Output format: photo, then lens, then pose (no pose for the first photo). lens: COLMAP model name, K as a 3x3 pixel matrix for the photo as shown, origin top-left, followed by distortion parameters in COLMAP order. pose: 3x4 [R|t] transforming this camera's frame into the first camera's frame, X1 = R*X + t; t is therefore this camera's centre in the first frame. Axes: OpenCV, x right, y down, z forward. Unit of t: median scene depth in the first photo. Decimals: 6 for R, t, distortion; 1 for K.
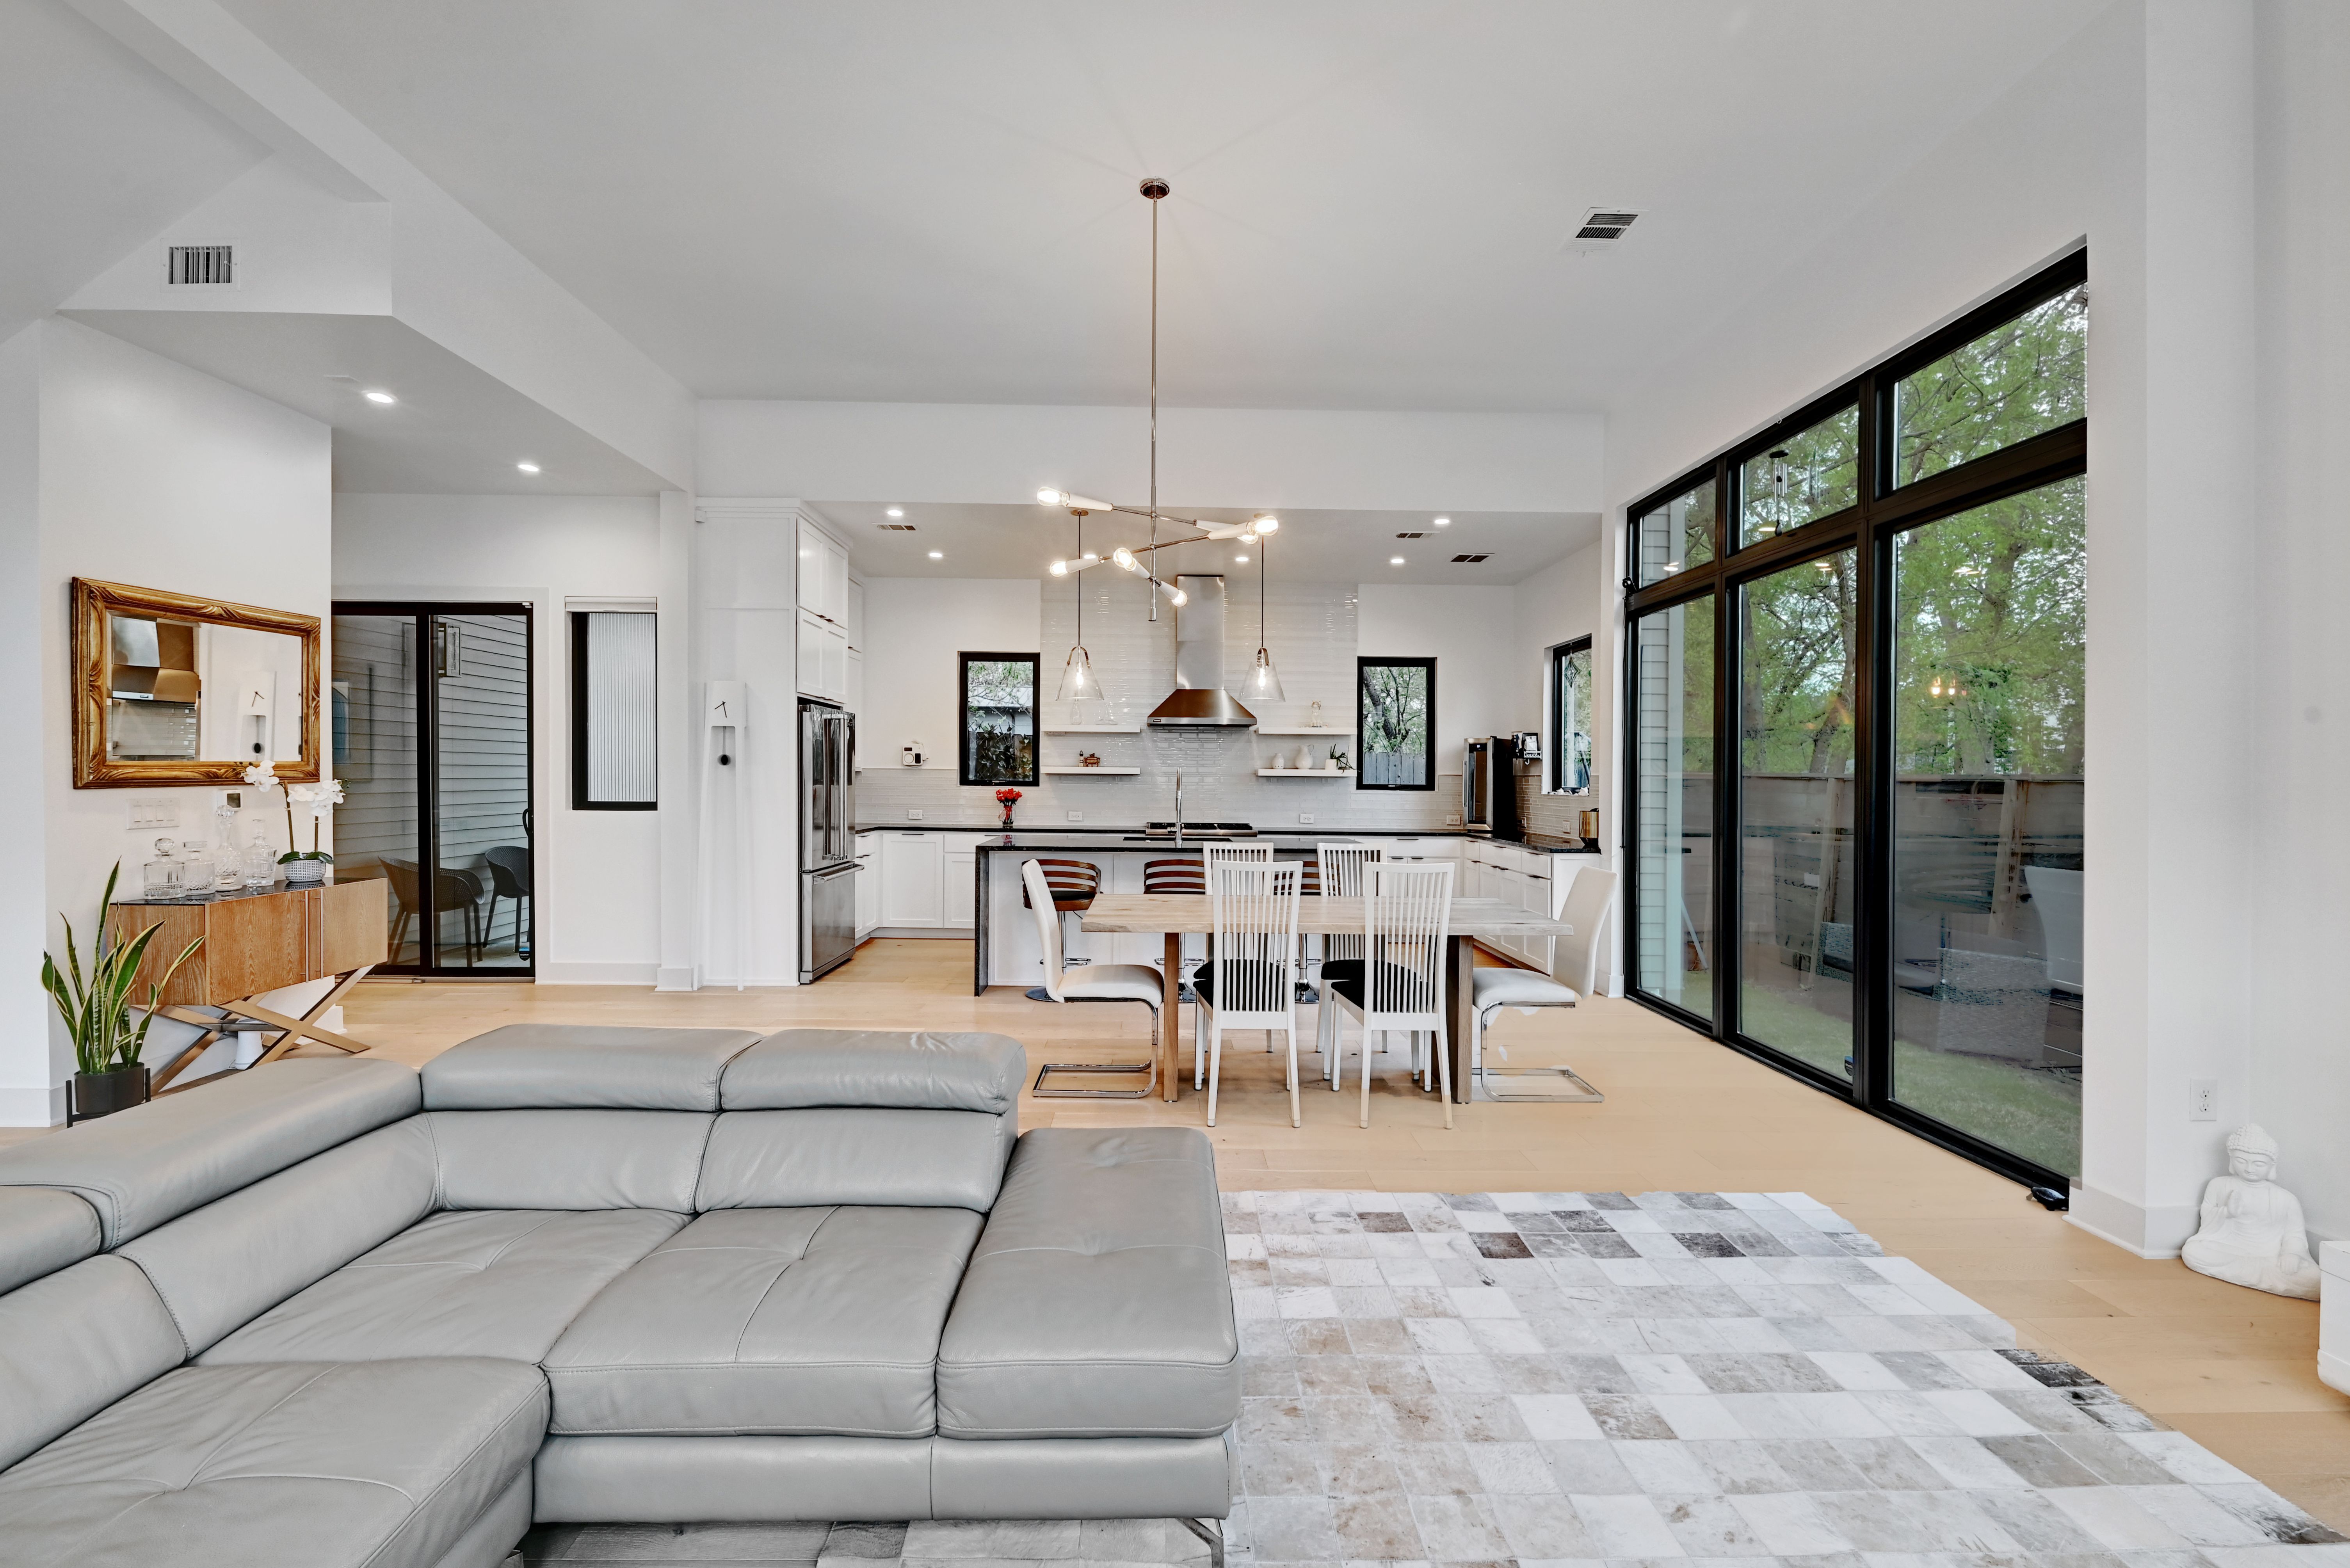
lens RADIAL K [[993.4, 0, 1174.6], [0, 993.4, 770.9], [0, 0, 1]] dist [-0.003458, -0.000037]
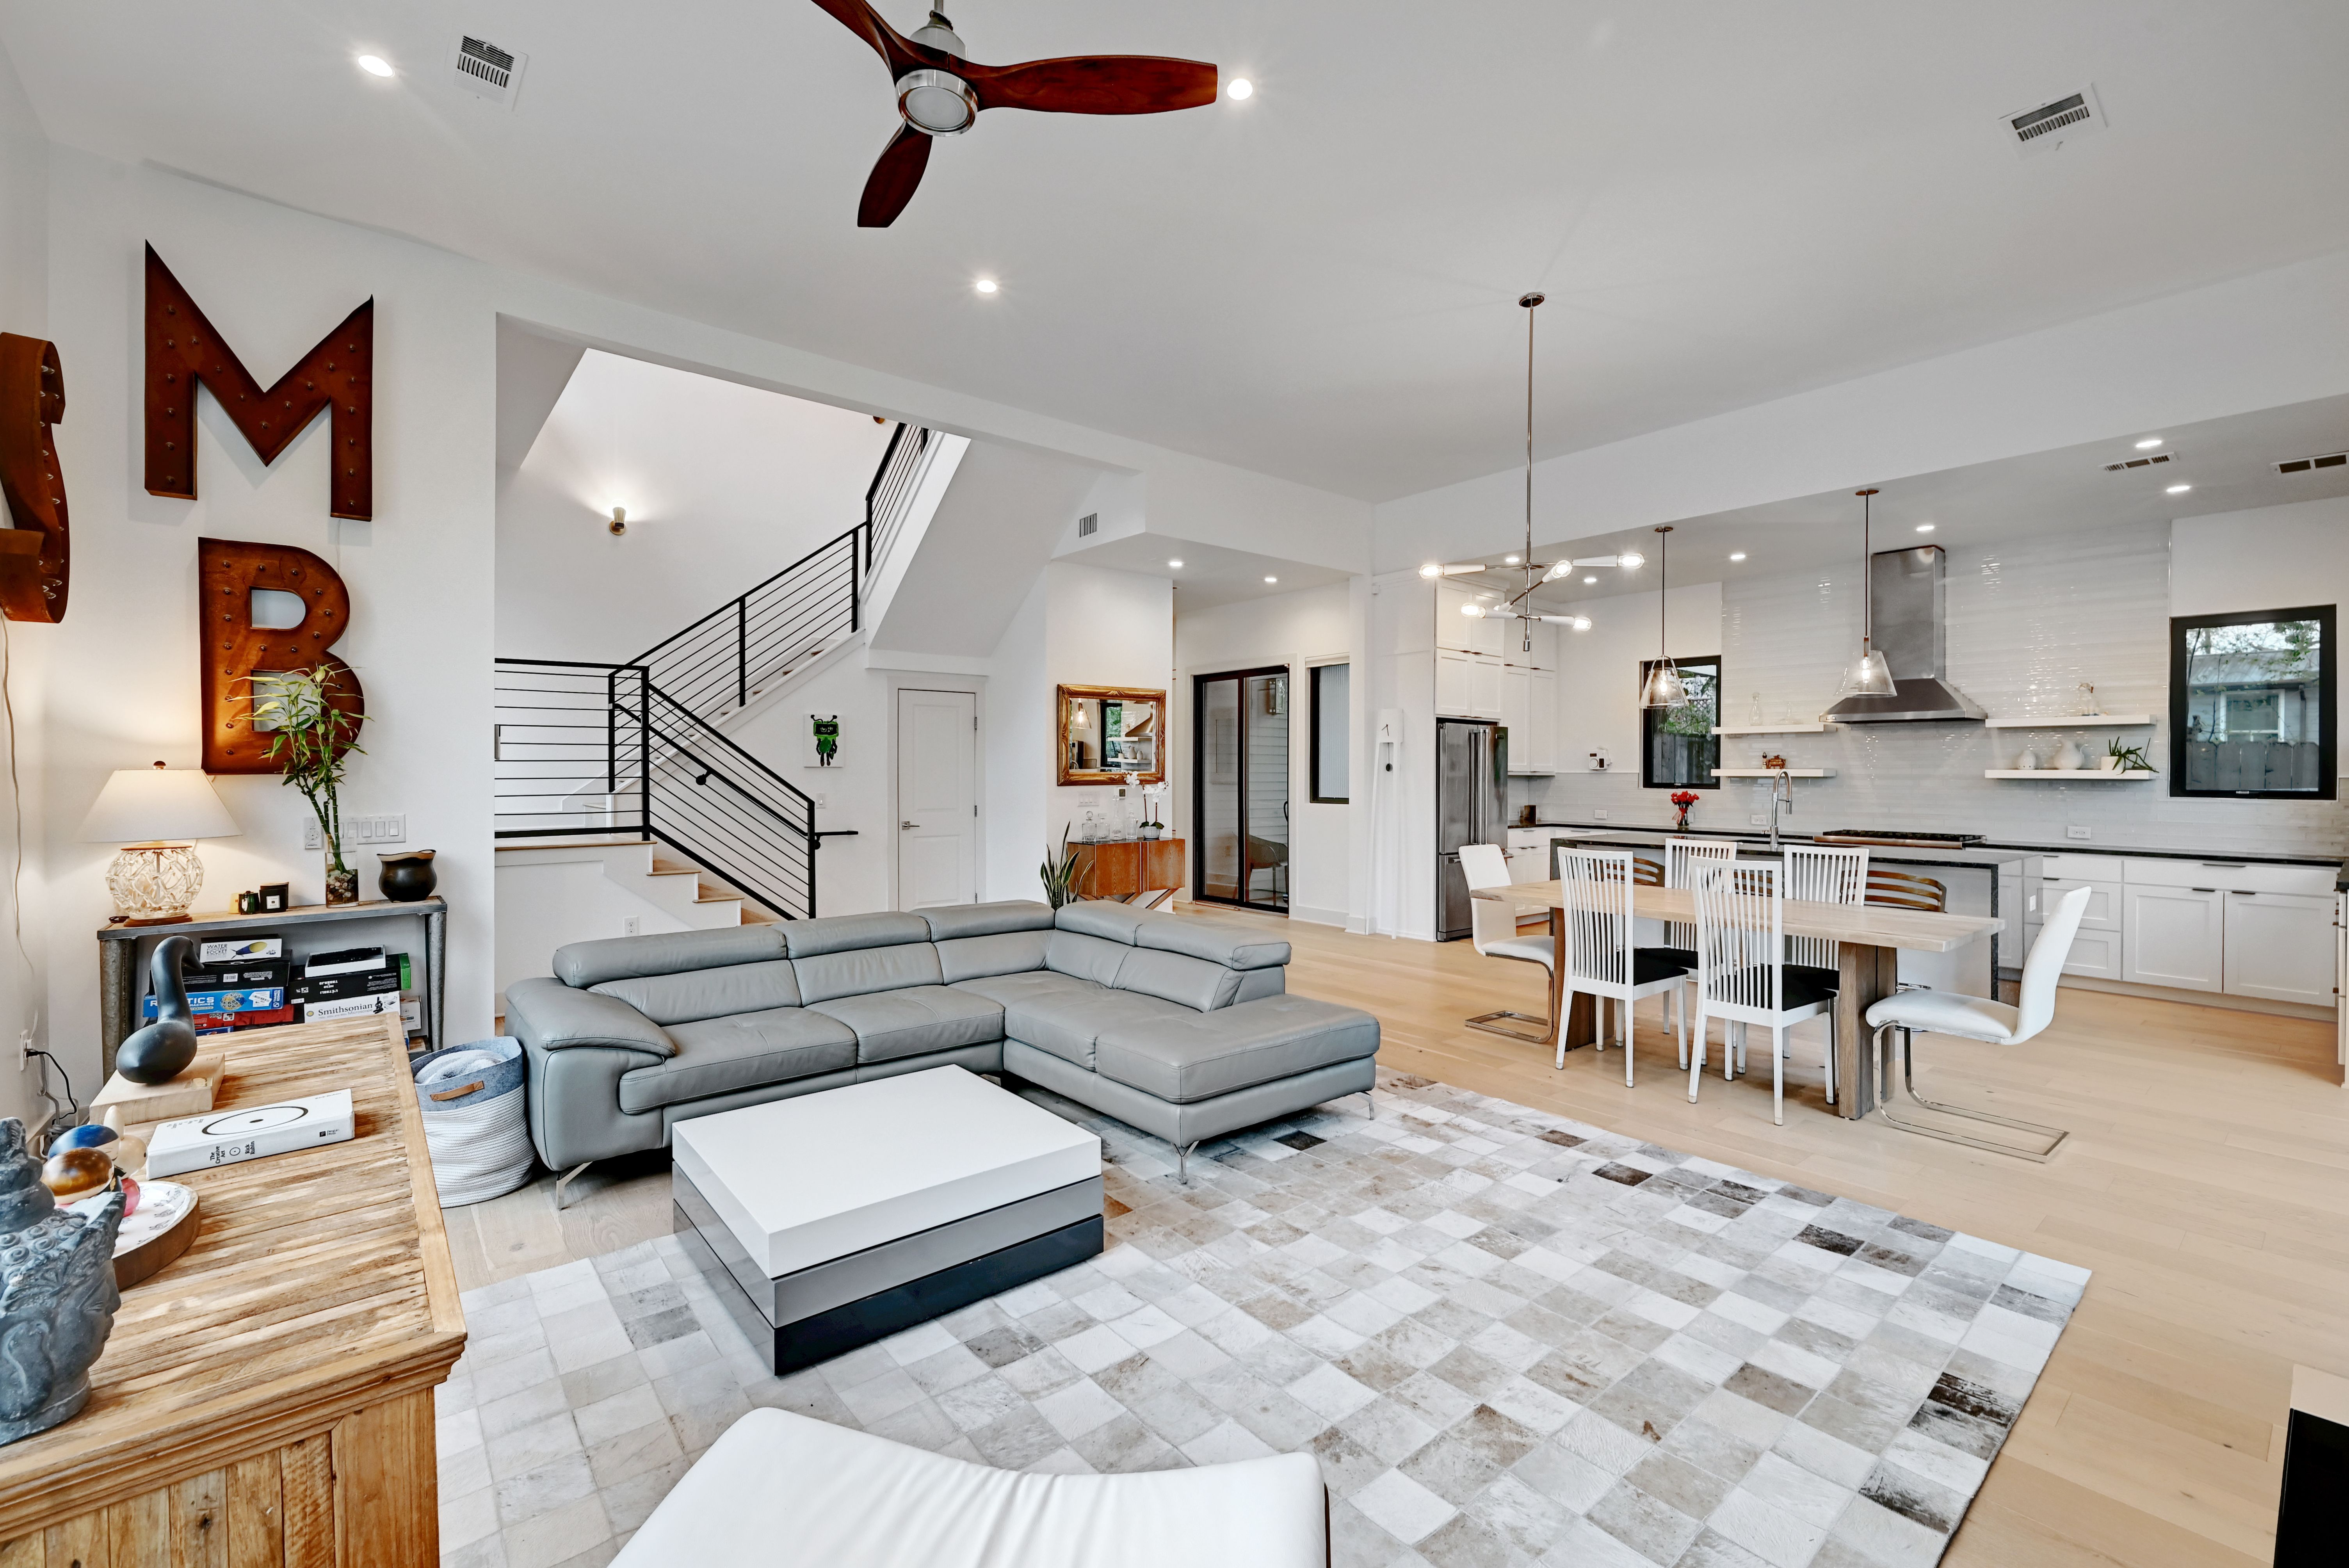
lens RADIAL K [[993.1, 0, 1174.1], [0, 993.1, 771.0], [0, 0, 1]] dist [-0.003458, -0.000037]
pose [[0.619671, -0.008701, -0.784813, 0.432602], [0.004962, 0.999962, -0.007169, 0.002073], [0.784846, 0.000549, 0.619691, -0.069989]]
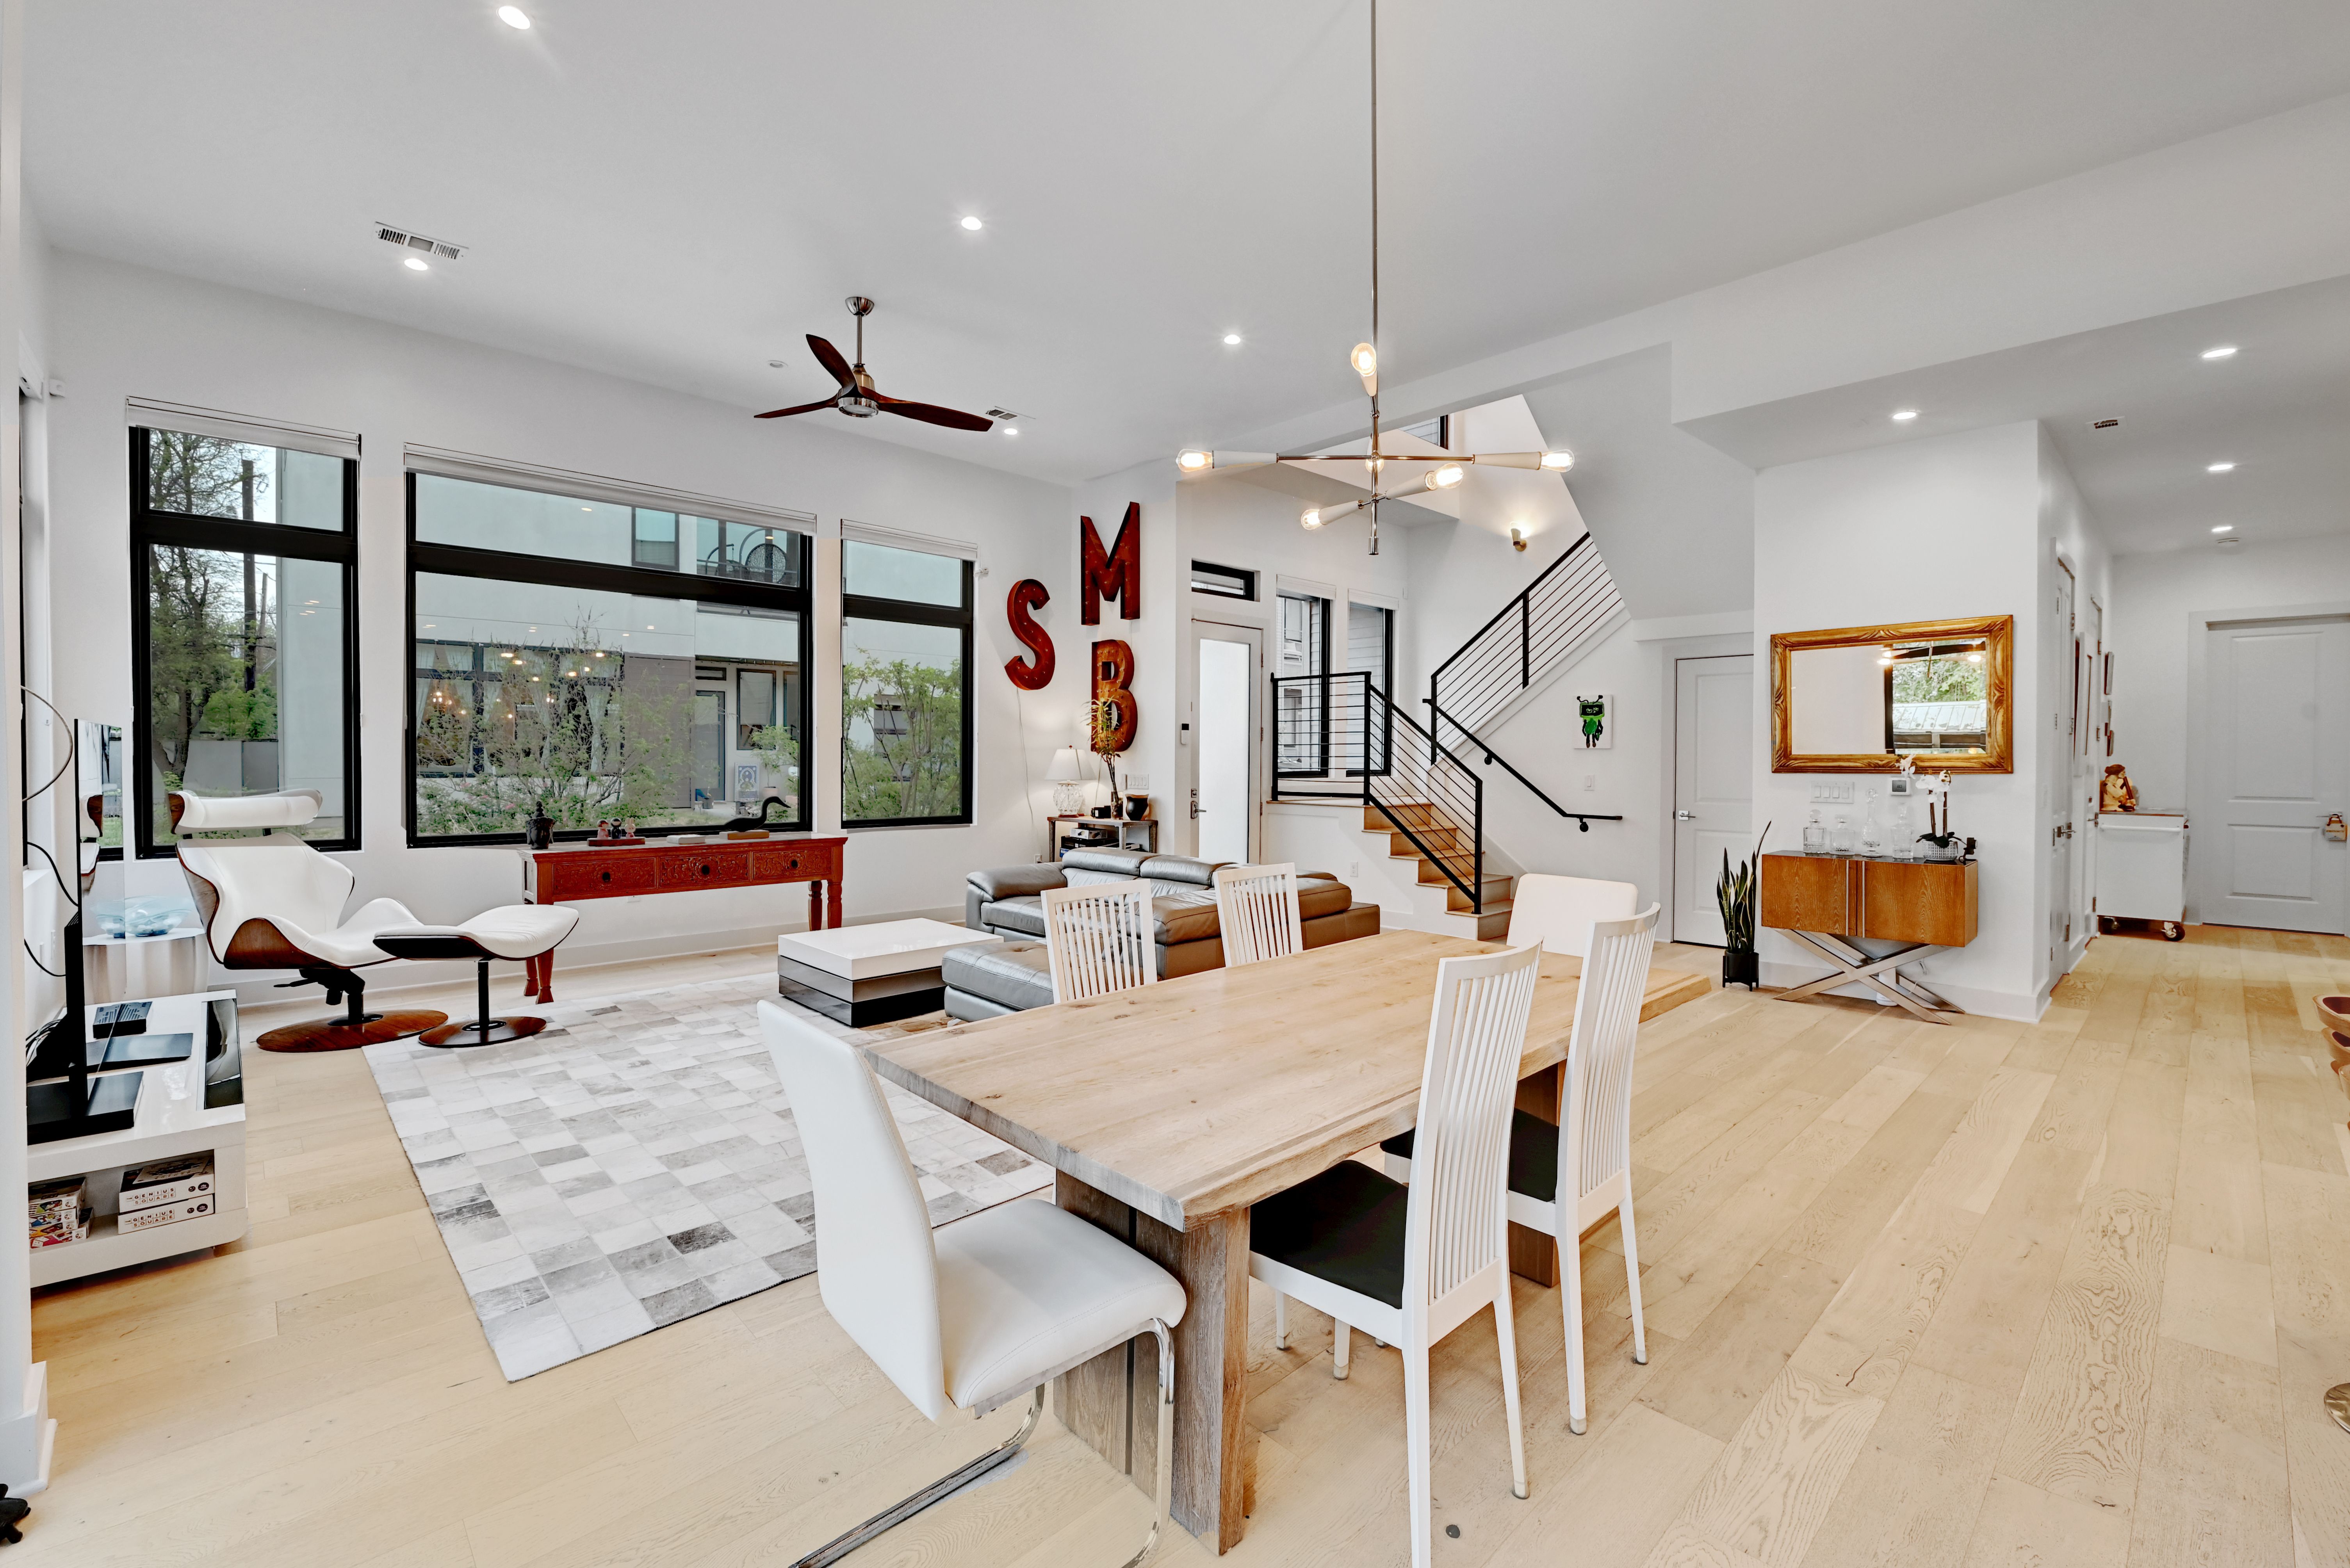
lens RADIAL K [[991.6, 0, 1147.5], [0, 991.6, 785.1], [0, 0, 1]] dist [-0.018151, 0.007125]
pose [[-0.750400, 0.008906, -0.660924, 0.394724], [-0.011163, 0.999596, 0.026144, 0.005333], [0.660890, 0.026996, -0.749997, 0.933372]]
